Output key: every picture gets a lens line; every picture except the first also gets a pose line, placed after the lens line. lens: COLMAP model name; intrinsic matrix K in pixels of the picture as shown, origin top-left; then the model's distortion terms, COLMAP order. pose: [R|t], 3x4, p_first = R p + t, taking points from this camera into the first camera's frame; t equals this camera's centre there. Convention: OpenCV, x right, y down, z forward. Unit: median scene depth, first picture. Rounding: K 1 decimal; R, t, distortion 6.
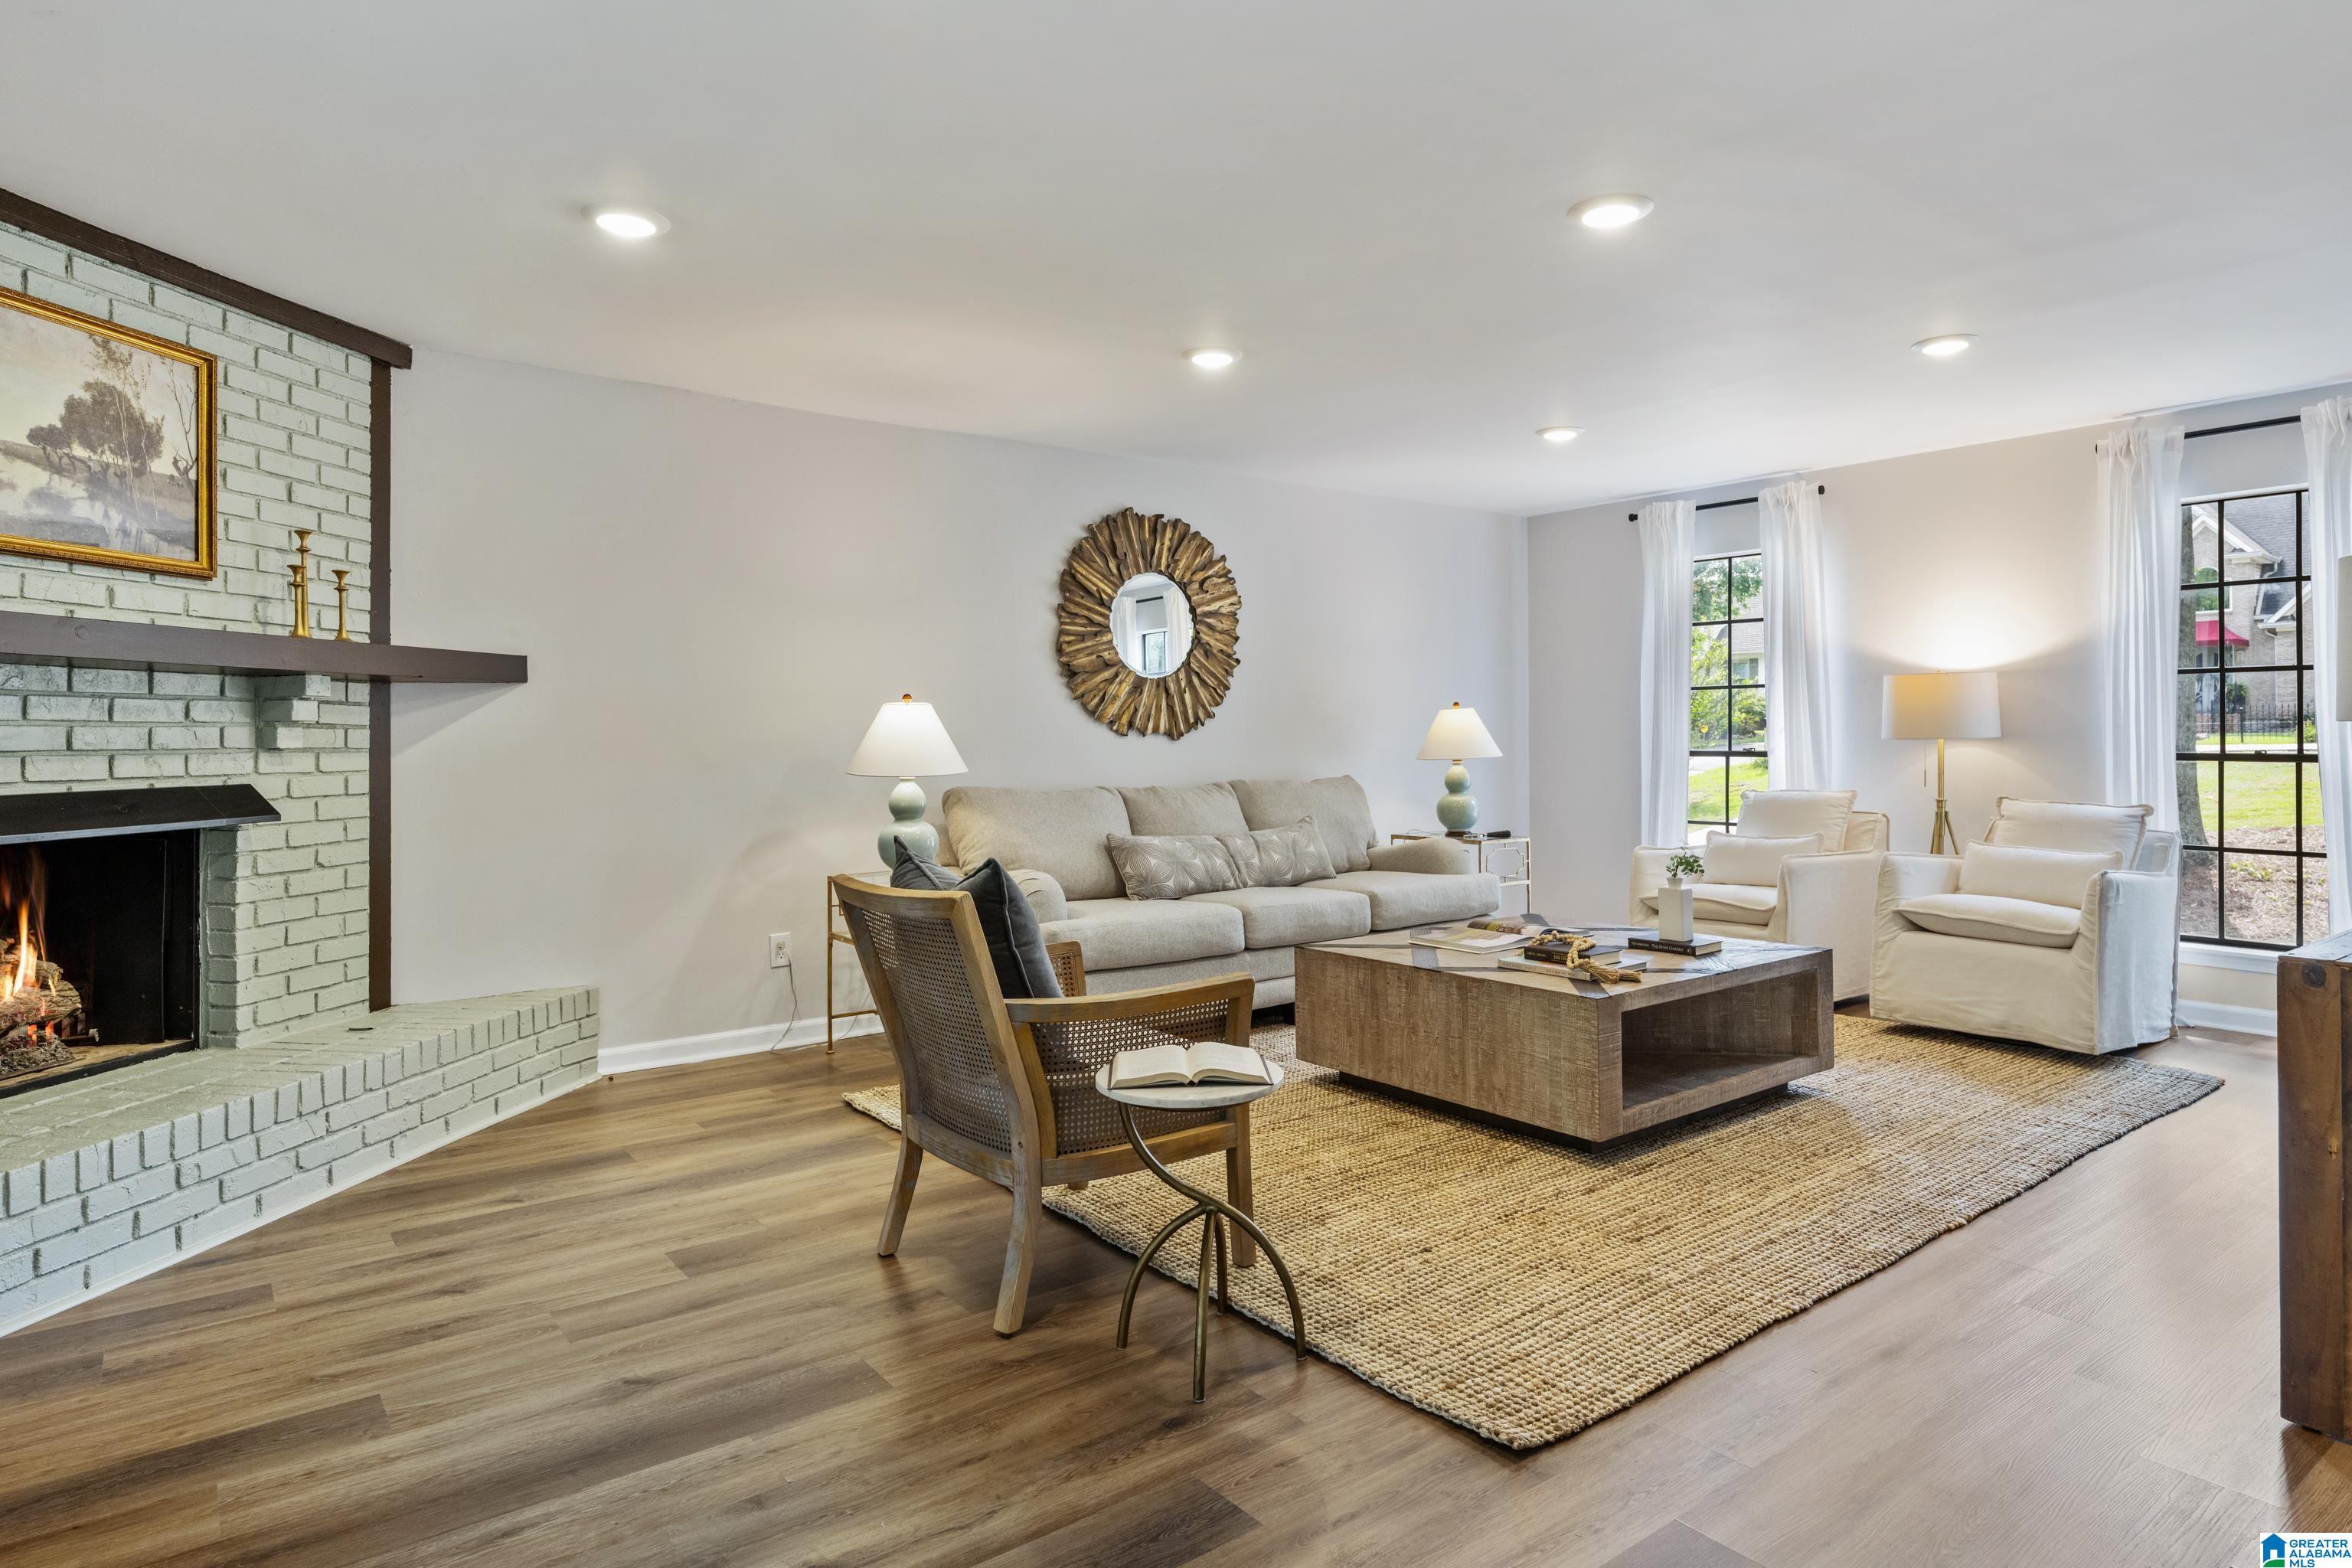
lens RADIAL K [[1335.8, 0, 1177.6], [0, 1335.8, 739.4], [0, 0, 1]] dist [-0.001790, -0.000677]
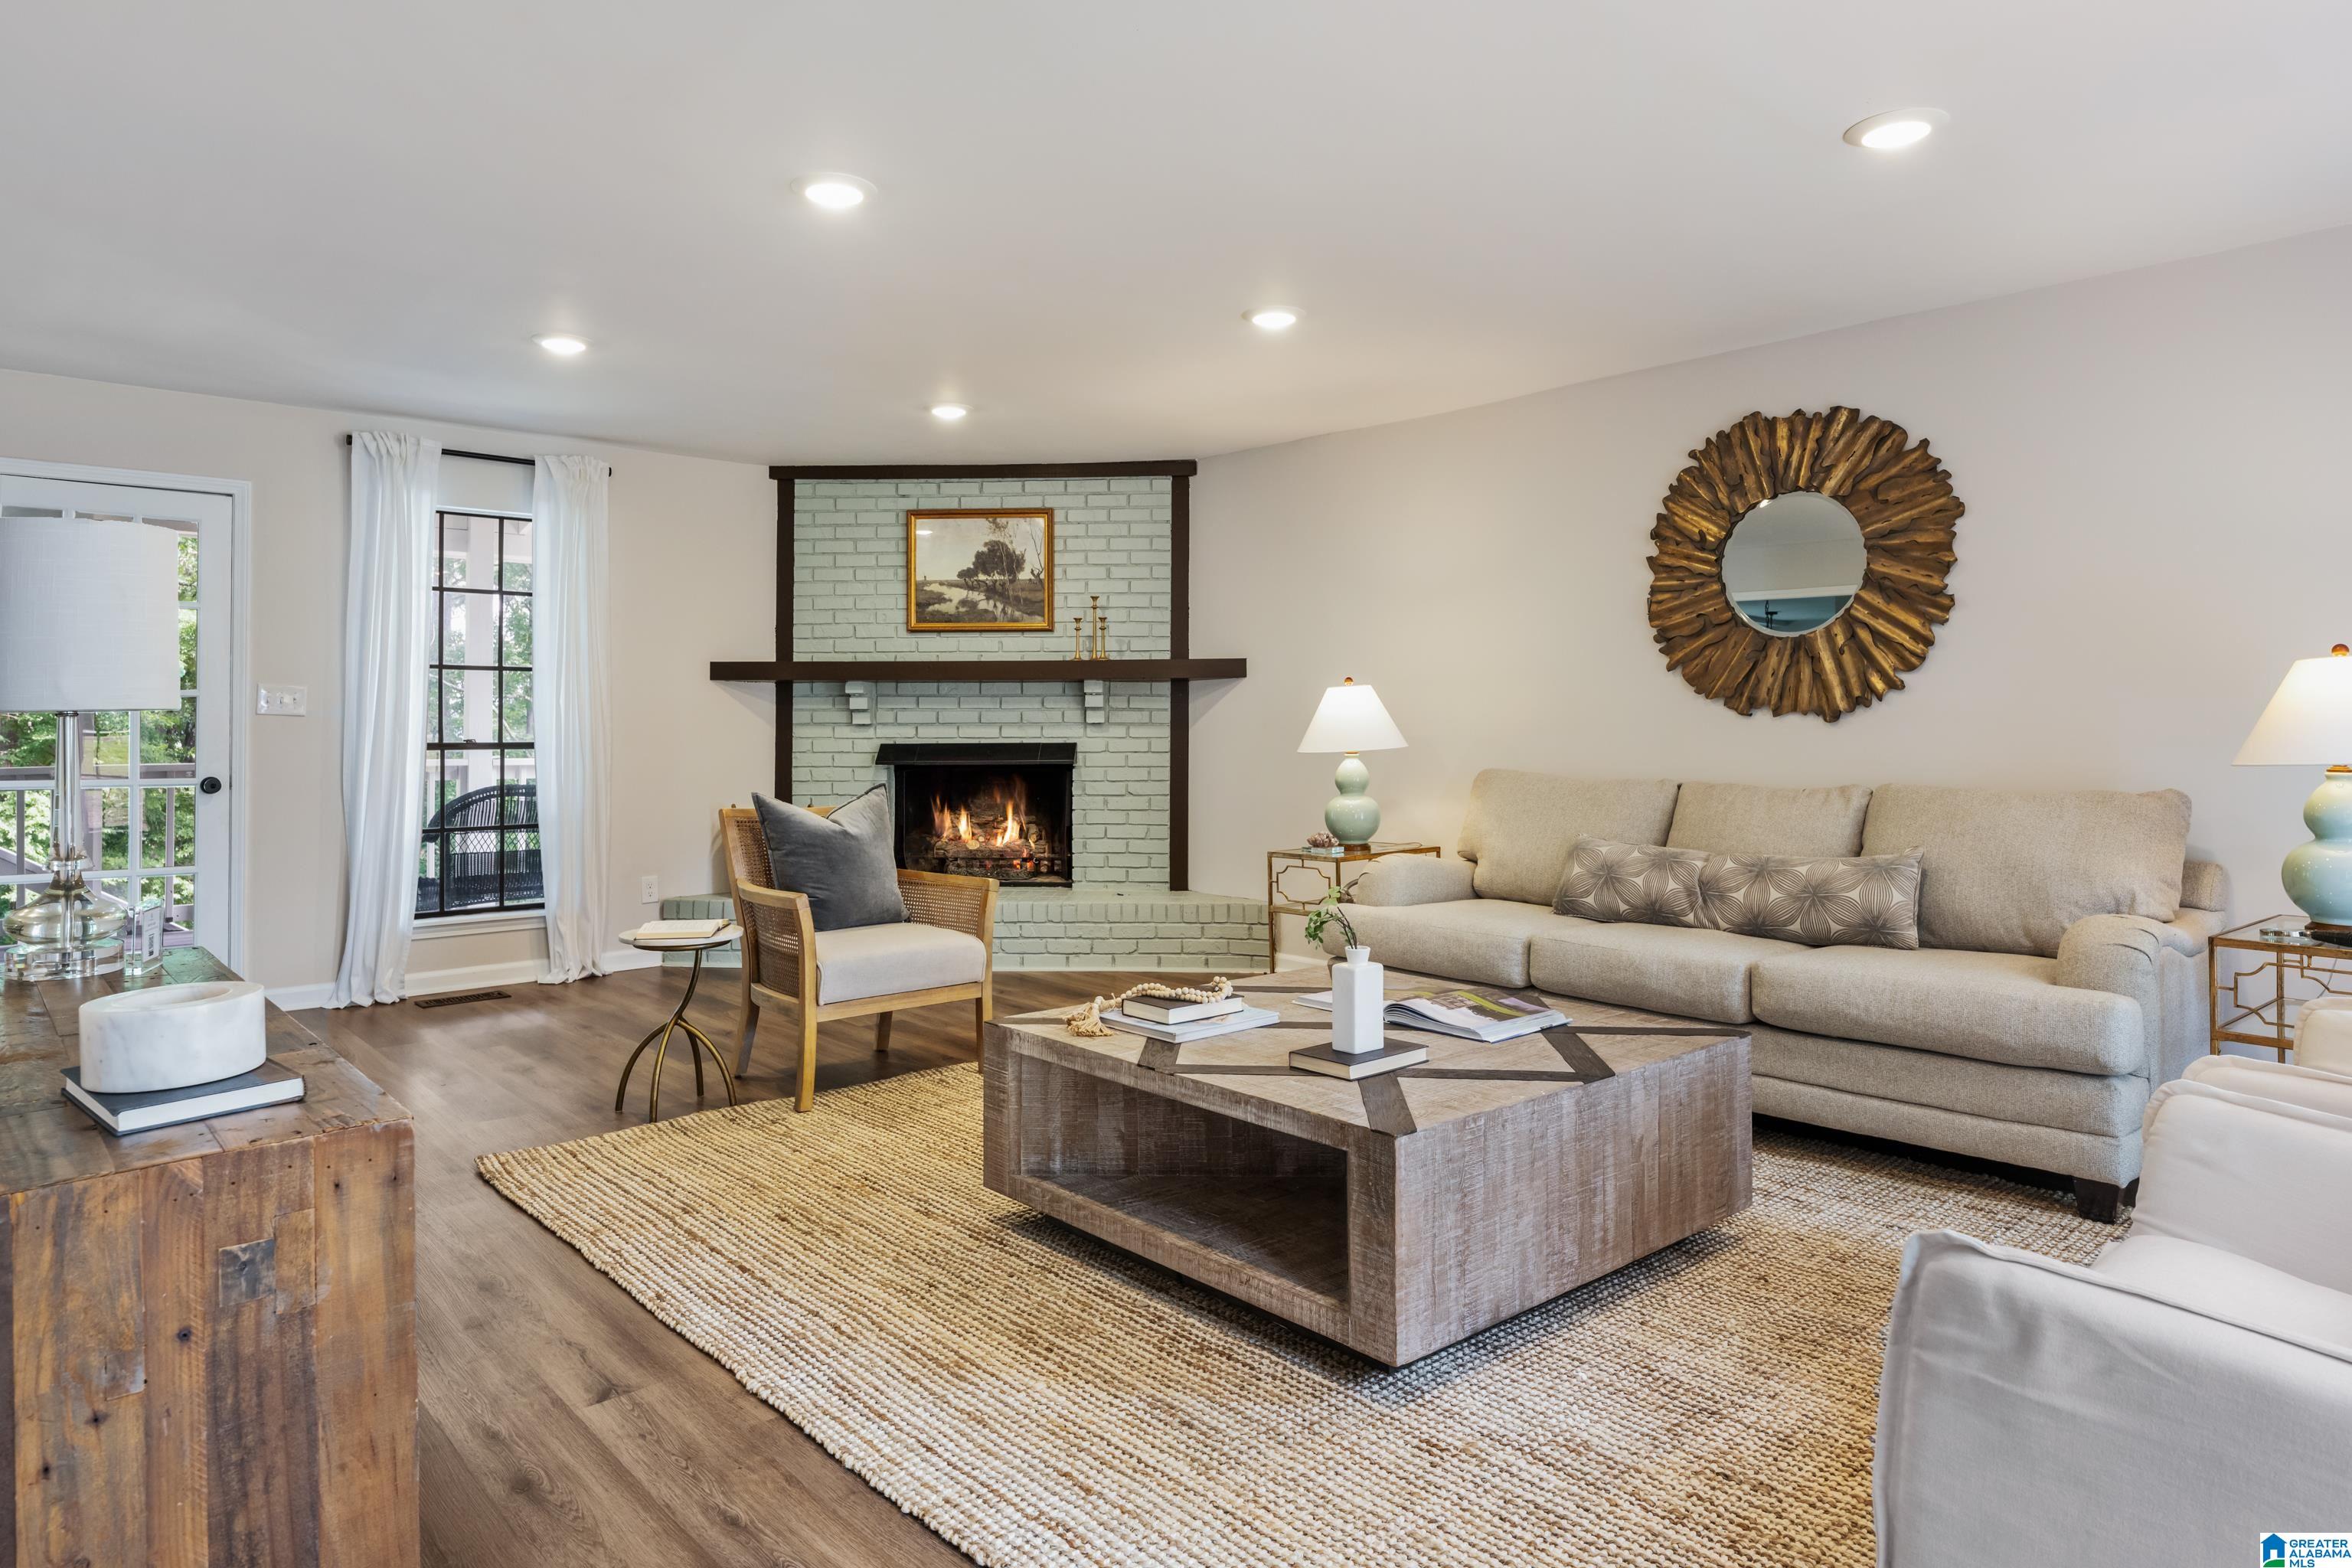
lens RADIAL K [[1370.3, 0, 1177.0], [0, 1370.3, 707.1], [0, 0, 1]] dist [-0.000548, -0.000096]
pose [[0.084883, -0.003324, -0.996385, 1.014820], [-0.000478, 0.999994, -0.003377, -0.006995], [0.996391, 0.000763, 0.084881, 0.872912]]
